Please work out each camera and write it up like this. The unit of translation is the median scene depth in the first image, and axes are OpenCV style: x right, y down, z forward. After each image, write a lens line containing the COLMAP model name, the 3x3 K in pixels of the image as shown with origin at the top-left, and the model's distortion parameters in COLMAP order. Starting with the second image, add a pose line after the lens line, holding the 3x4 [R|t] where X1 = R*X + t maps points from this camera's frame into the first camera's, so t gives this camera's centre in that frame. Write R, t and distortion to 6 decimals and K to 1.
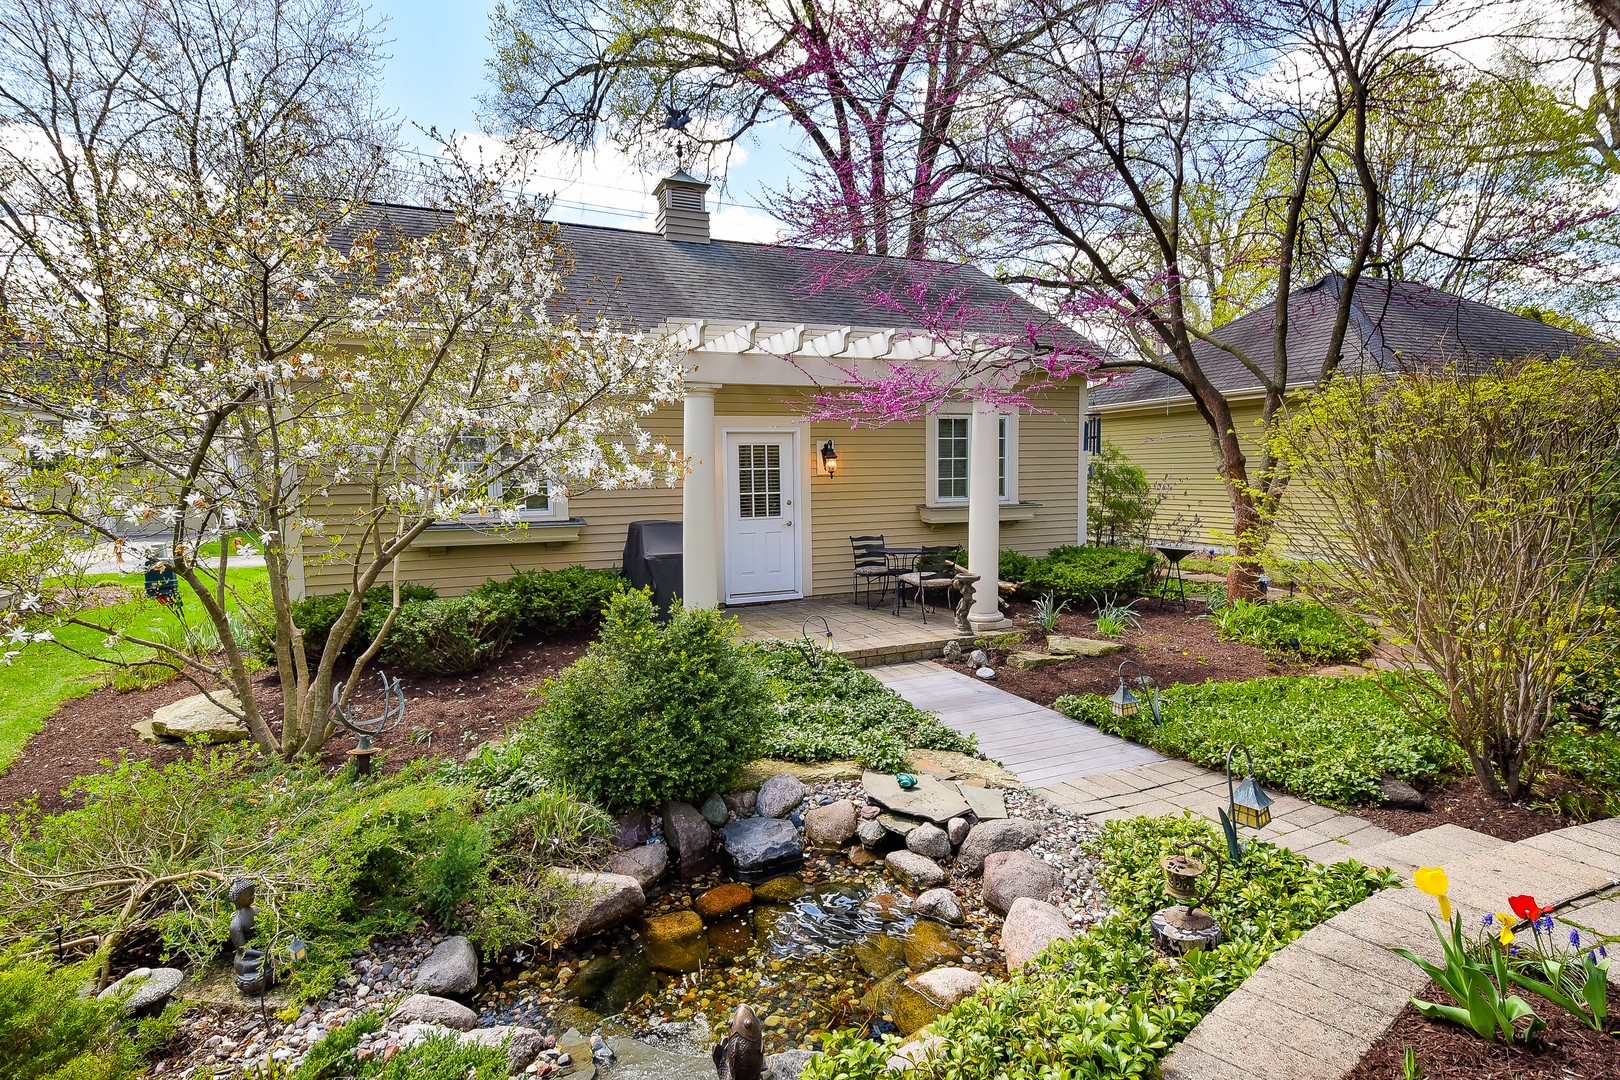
lens RADIAL K [[851.9, 0, 806.6], [0, 851.9, 541.1], [0, 0, 1]] dist [0.021546, -0.001047]
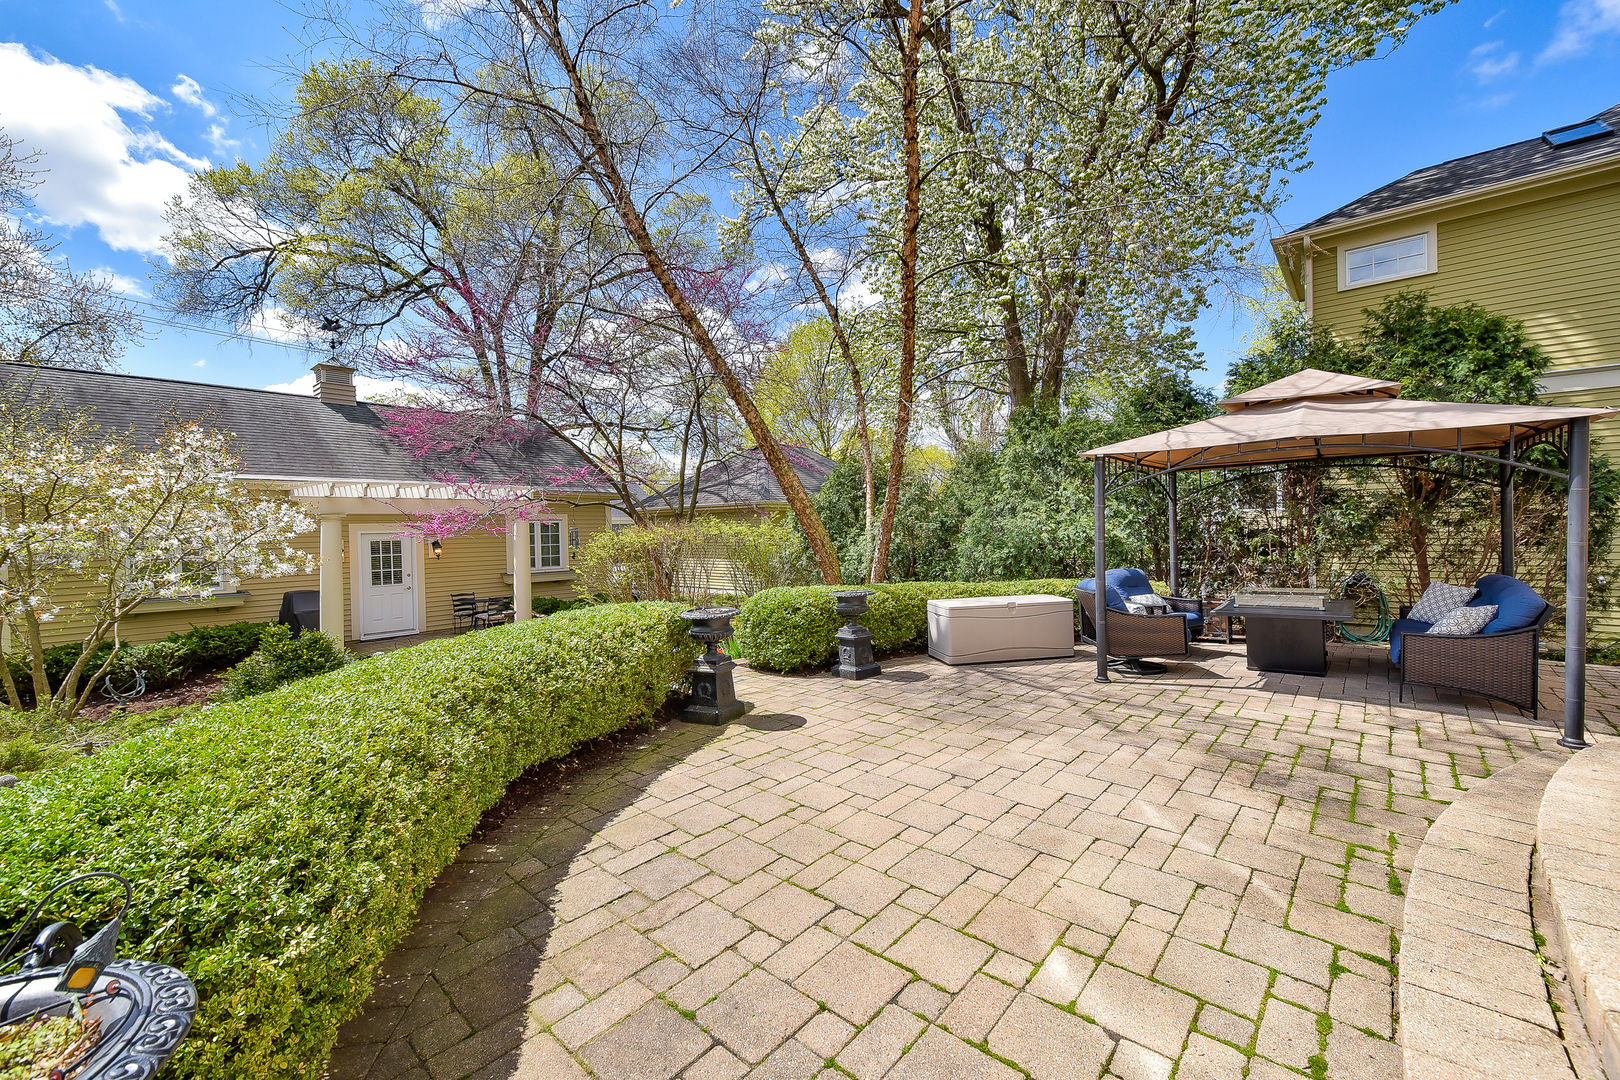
lens RADIAL K [[660.8, 0, 808.3], [0, 660.8, 538.1], [0, 0, 1]] dist [0.010036, -0.000515]
pose [[0.902129, -0.010596, 0.431337, 0.156715], [0.044893, 0.996578, -0.069409, 0.008402], [-0.429126, 0.081980, 0.899517, -0.615951]]
